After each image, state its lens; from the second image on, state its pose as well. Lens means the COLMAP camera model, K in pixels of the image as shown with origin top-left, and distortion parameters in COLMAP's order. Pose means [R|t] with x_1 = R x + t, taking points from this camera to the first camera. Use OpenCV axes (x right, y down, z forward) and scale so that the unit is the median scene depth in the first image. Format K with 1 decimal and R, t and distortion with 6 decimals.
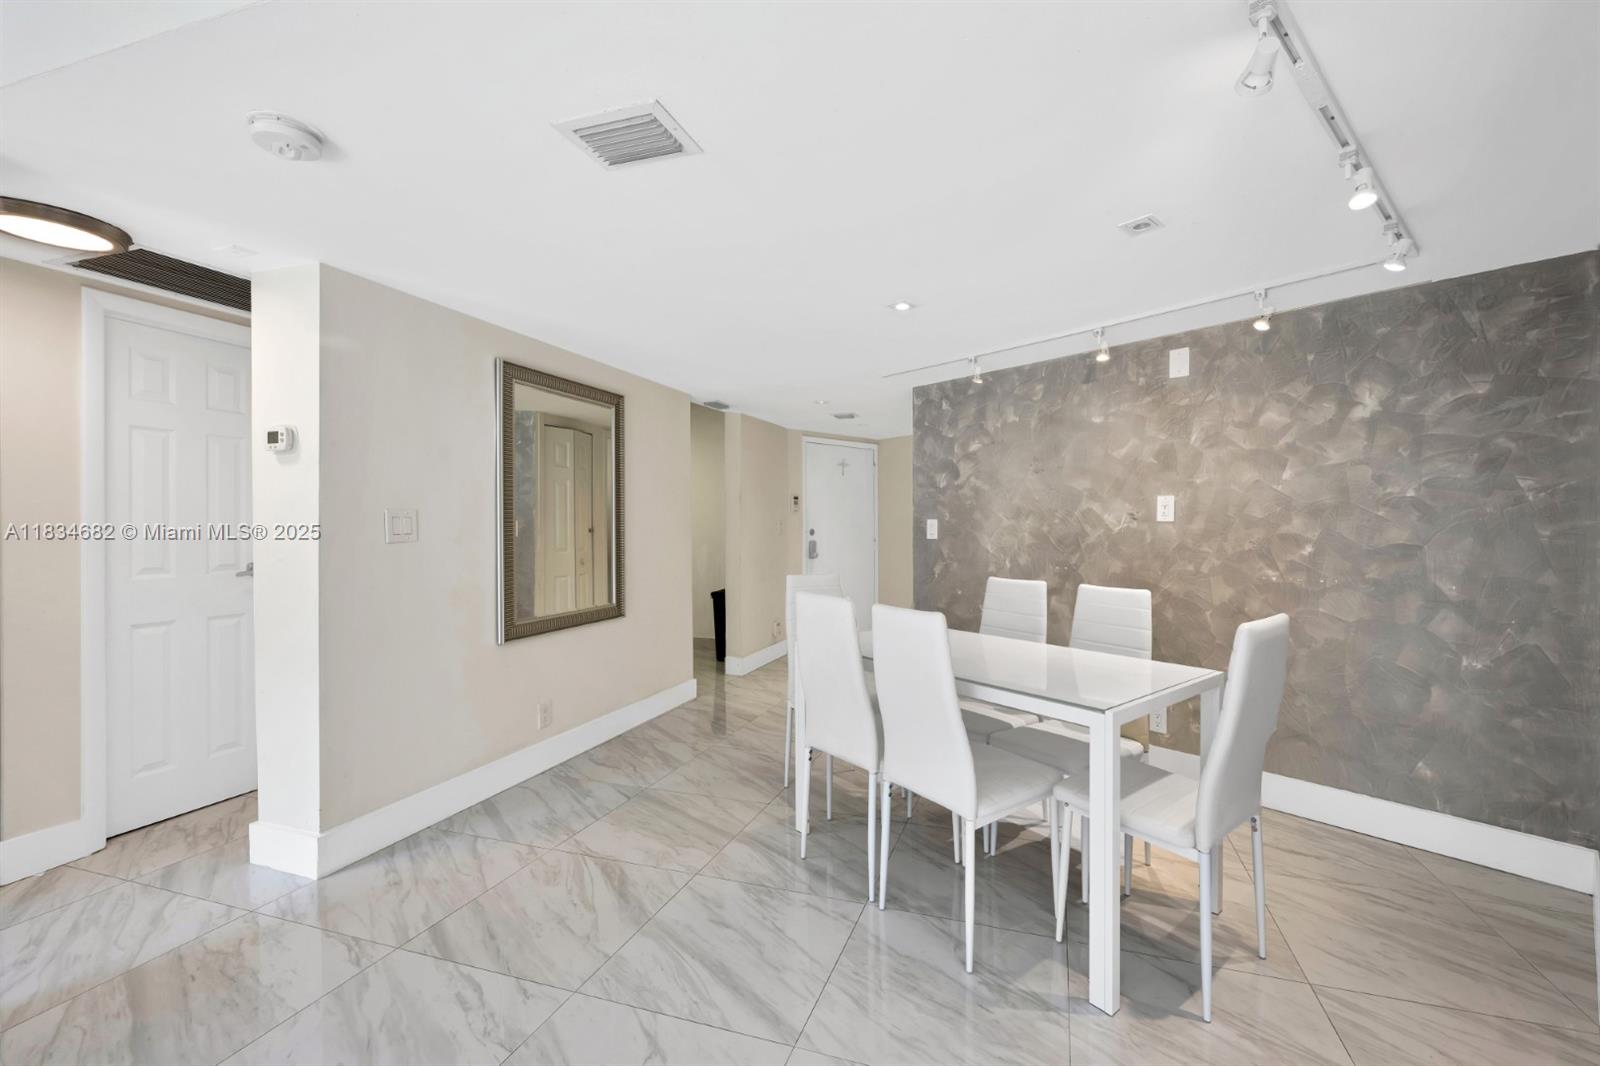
lens RADIAL K [[649.5, 0, 861.4], [0, 649.5, 529.0], [0, 0, 1]] dist [-0.001093, -0.000102]
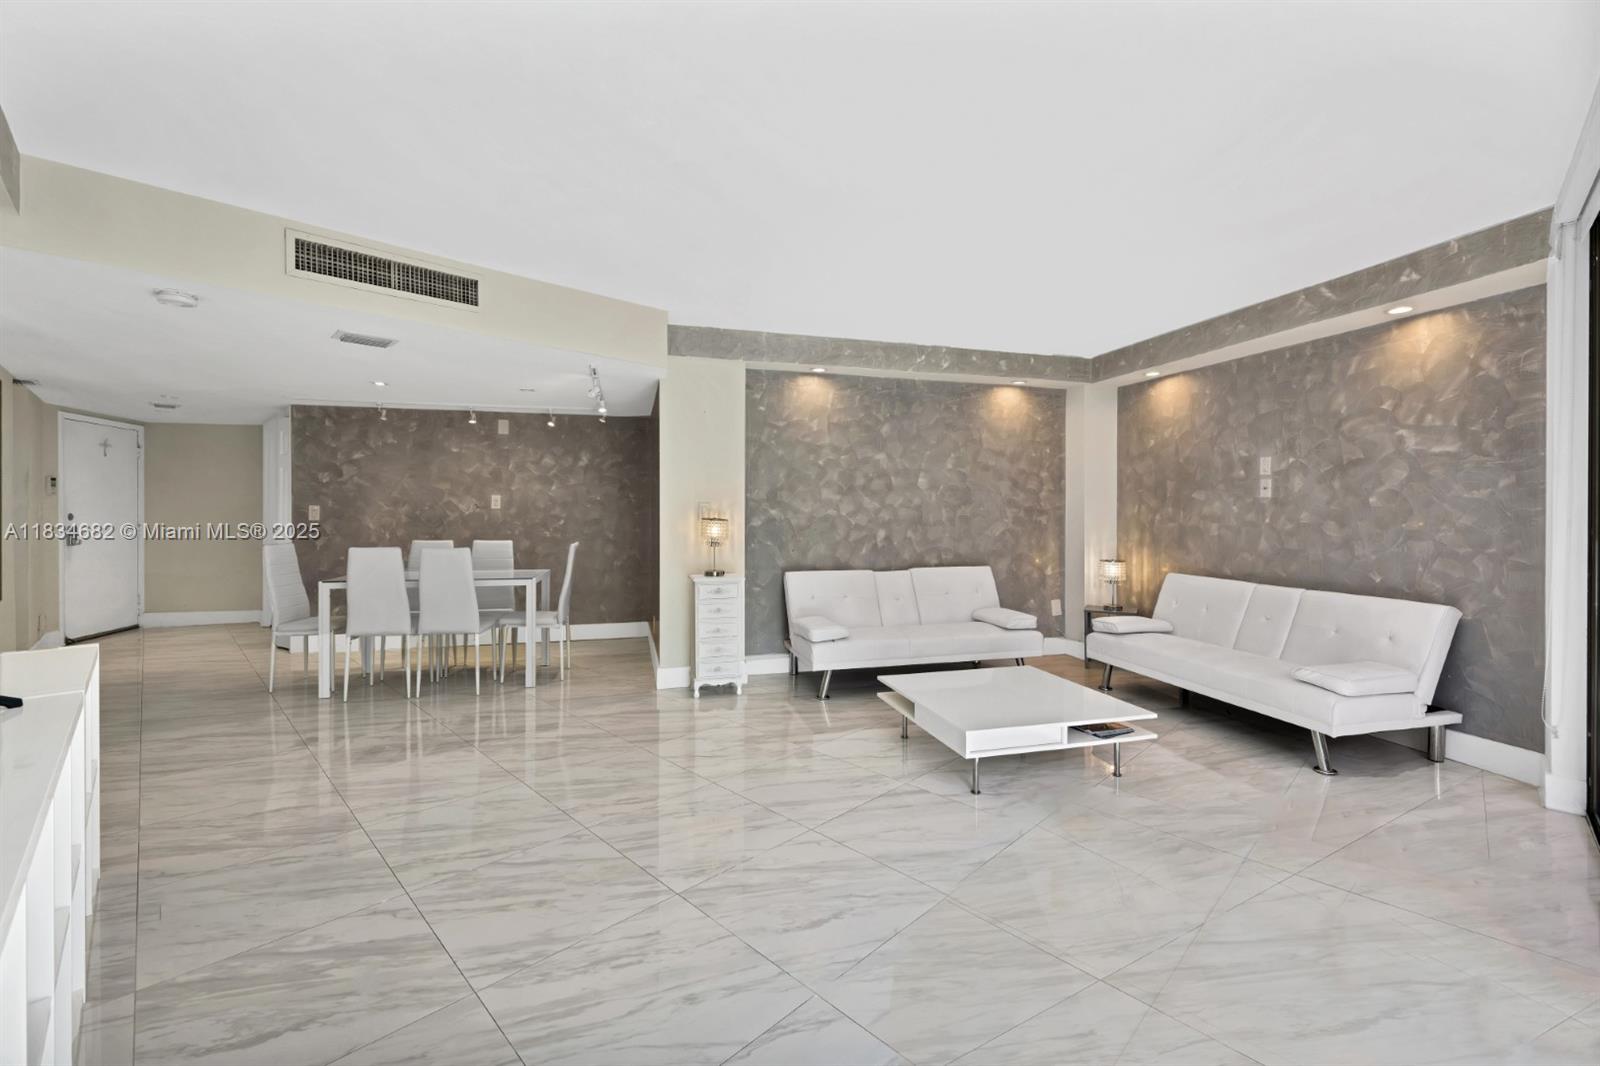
lens RADIAL K [[656.9, 0, 786.1], [0, 656.9, 510.8], [0, 0, 1]] dist [-0.000010, -0.000066]
pose [[0.481477, 0.003174, 0.876453, -0.807891], [0.002120, 0.999986, -0.004786, 0.005533], [-0.876456, 0.004163, 0.481463, -0.672141]]
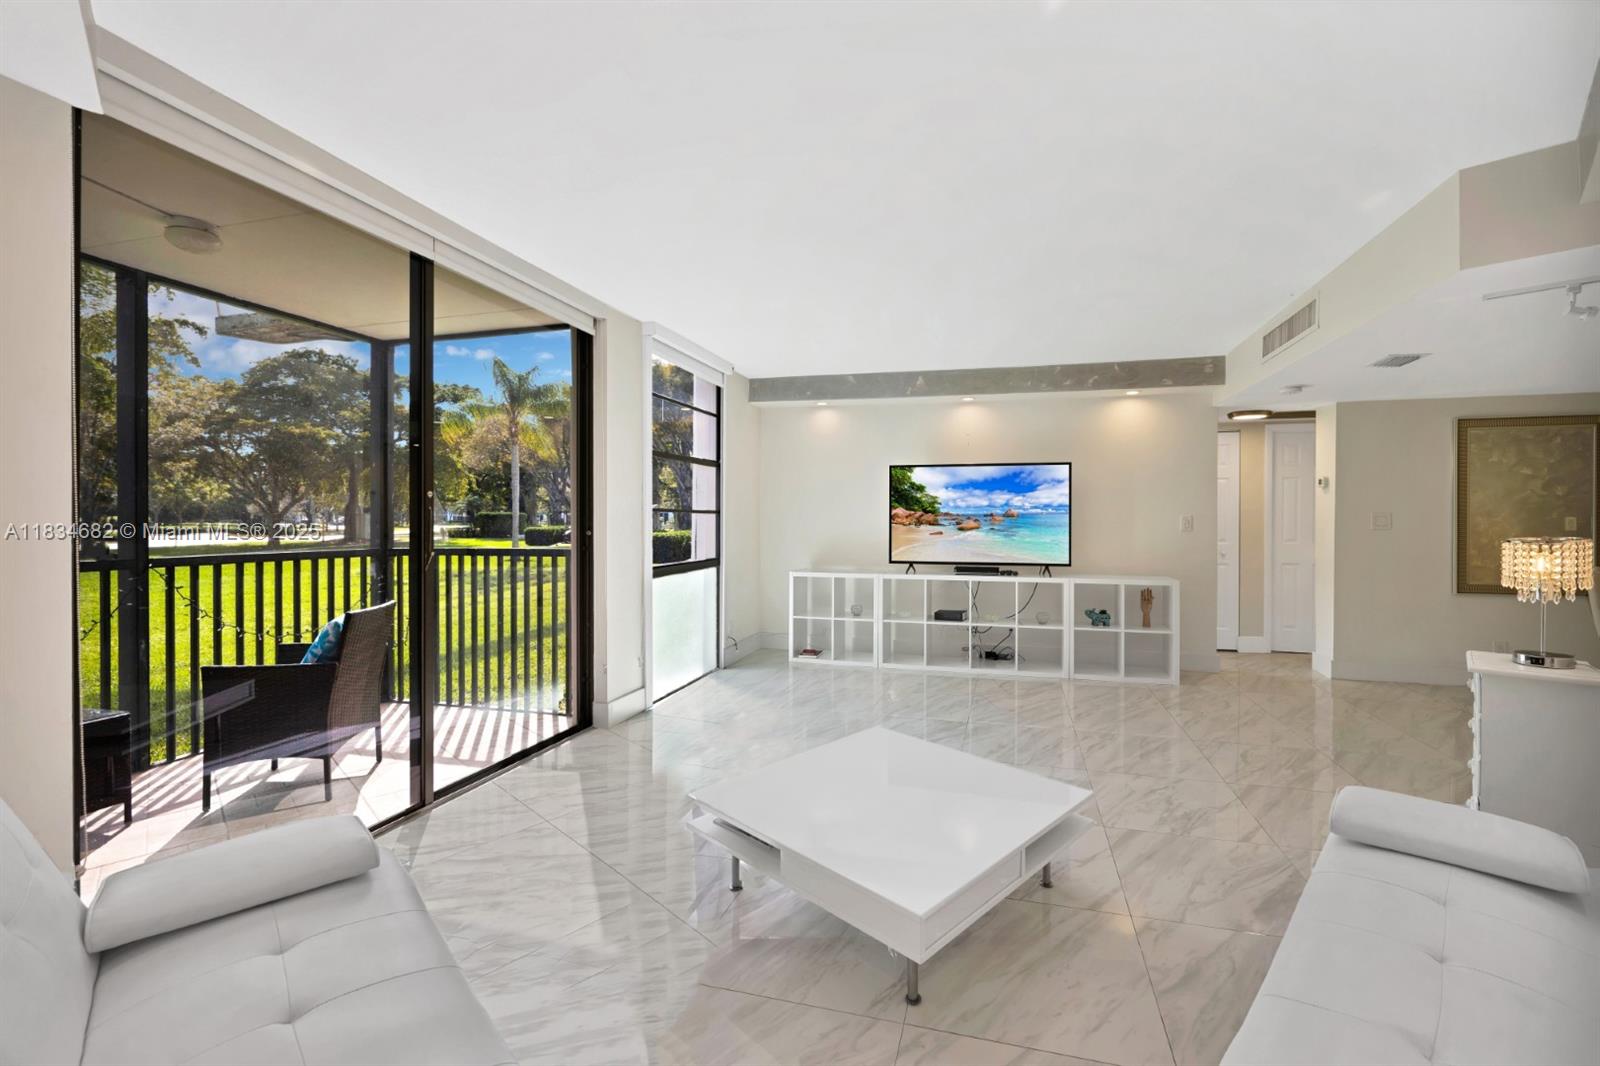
lens RADIAL K [[662.4, 0, 833.1], [0, 662.4, 527.1], [0, 0, 1]] dist [0.002204, 0.000299]
pose [[0.034900, 0.014712, -0.999282, 0.990048], [-0.008581, 0.999859, 0.014421, 0.000703], [0.999354, 0.008072, 0.035022, -0.572544]]
